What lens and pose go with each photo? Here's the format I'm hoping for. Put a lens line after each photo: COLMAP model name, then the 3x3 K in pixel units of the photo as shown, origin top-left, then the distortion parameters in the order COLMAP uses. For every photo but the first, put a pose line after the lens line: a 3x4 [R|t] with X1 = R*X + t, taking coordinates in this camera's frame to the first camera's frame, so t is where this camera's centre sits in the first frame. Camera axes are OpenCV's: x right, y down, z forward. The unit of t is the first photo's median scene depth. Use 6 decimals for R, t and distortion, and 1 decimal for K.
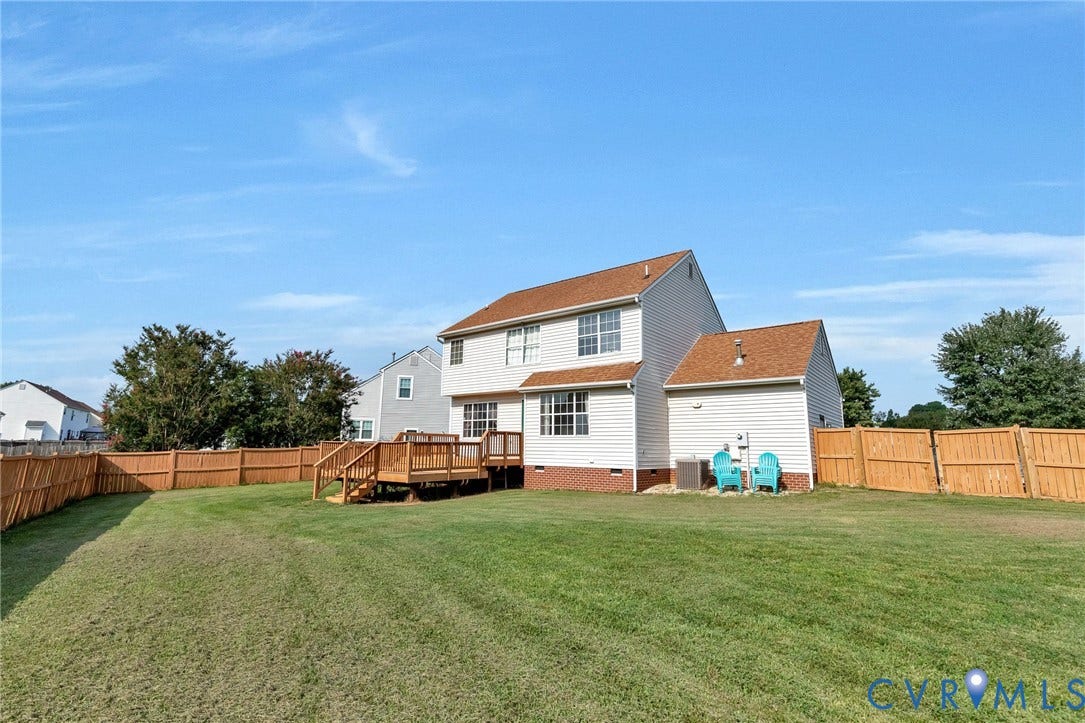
lens RADIAL K [[501.3, 0, 541.2], [0, 501.3, 364.2], [0, 0, 1]] dist [0.011001, -0.000310]
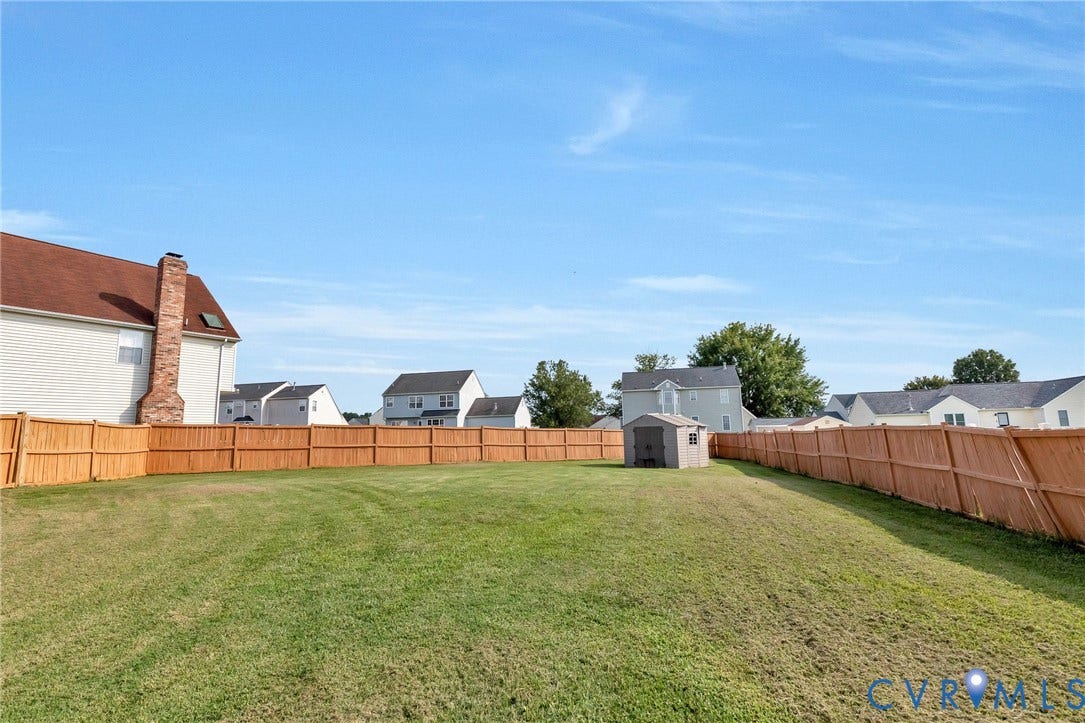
lens RADIAL K [[501.3, 0, 541.2], [0, 501.3, 364.2], [0, 0, 1]] dist [0.011001, -0.000310]
pose [[-0.710803, 0.103889, 0.695677, -0.297699], [-0.104395, 0.962498, -0.250399, 0.111573], [-0.695601, -0.250609, -0.673301, 0.647935]]
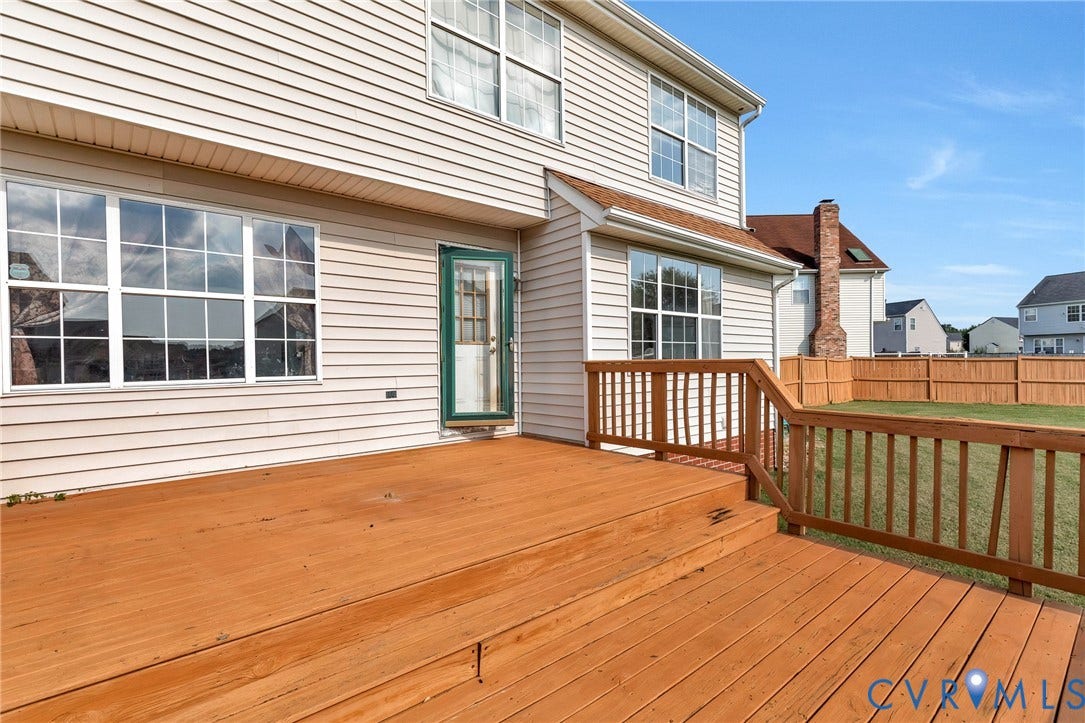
lens RADIAL K [[501.3, 0, 541.2], [0, 501.3, 364.2], [0, 0, 1]] dist [0.011001, -0.000310]
pose [[0.203059, -0.018859, 0.978985, -0.319956], [-0.147837, 0.987762, 0.049692, 0.119409], [-0.967942, -0.154821, 0.197786, 0.916223]]
